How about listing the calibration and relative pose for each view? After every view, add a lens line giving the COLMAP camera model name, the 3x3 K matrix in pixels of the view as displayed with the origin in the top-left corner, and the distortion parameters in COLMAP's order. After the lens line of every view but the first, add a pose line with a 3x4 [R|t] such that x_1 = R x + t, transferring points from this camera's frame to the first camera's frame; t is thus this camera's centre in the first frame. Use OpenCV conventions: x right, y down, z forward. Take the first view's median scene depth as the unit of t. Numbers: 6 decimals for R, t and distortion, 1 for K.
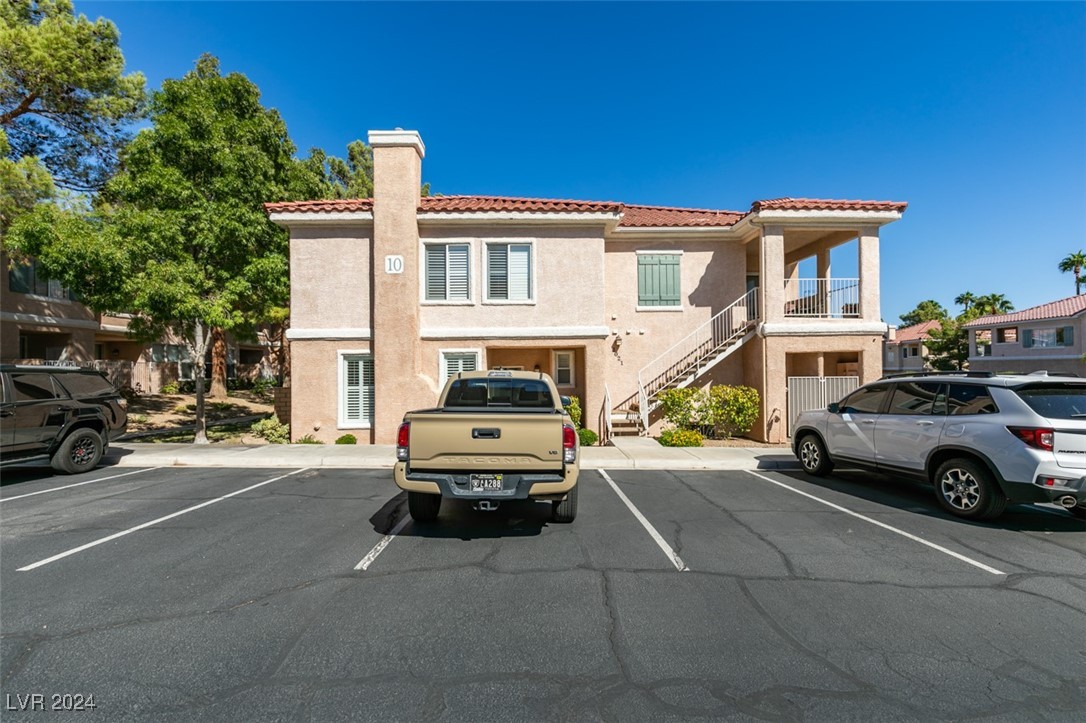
lens RADIAL K [[491.2, 0, 542.1], [0, 491.2, 376.0], [0, 0, 1]] dist [-0.002332, -0.000175]
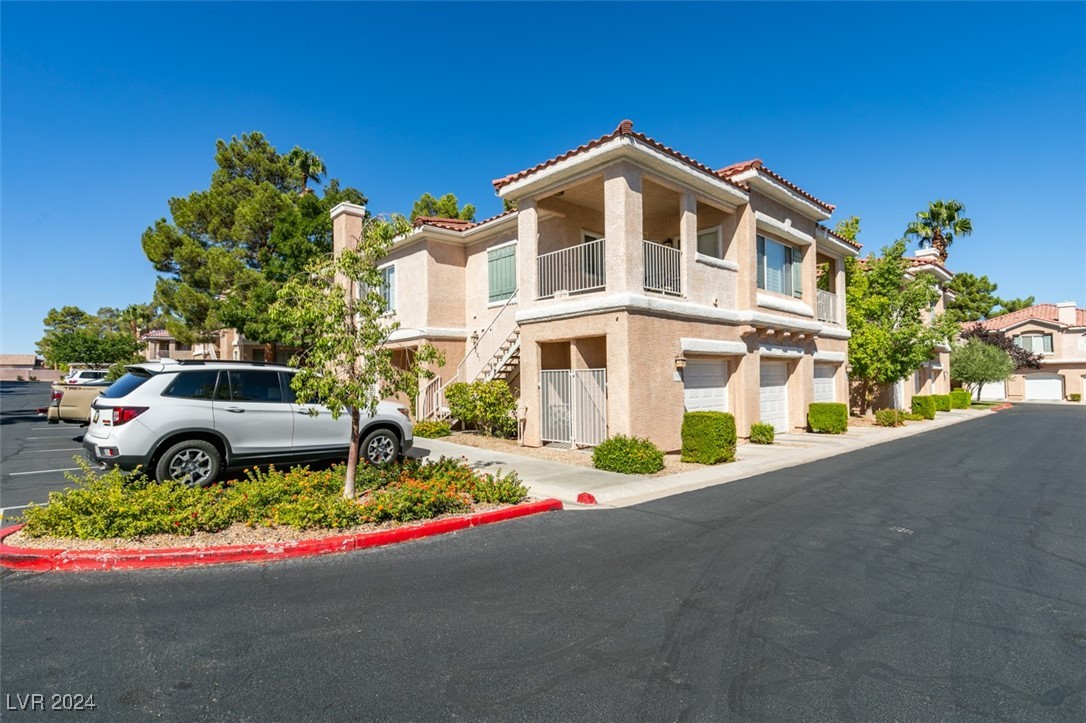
lens RADIAL K [[490.3, 0, 544.4], [0, 490.3, 373.8], [0, 0, 1]] dist [0.001530, -0.000557]
pose [[0.685016, -0.003237, -0.728521, 1.132973], [0.009580, 0.999944, 0.004565, 0.005082], [0.728465, -0.010107, 0.685009, 0.415701]]
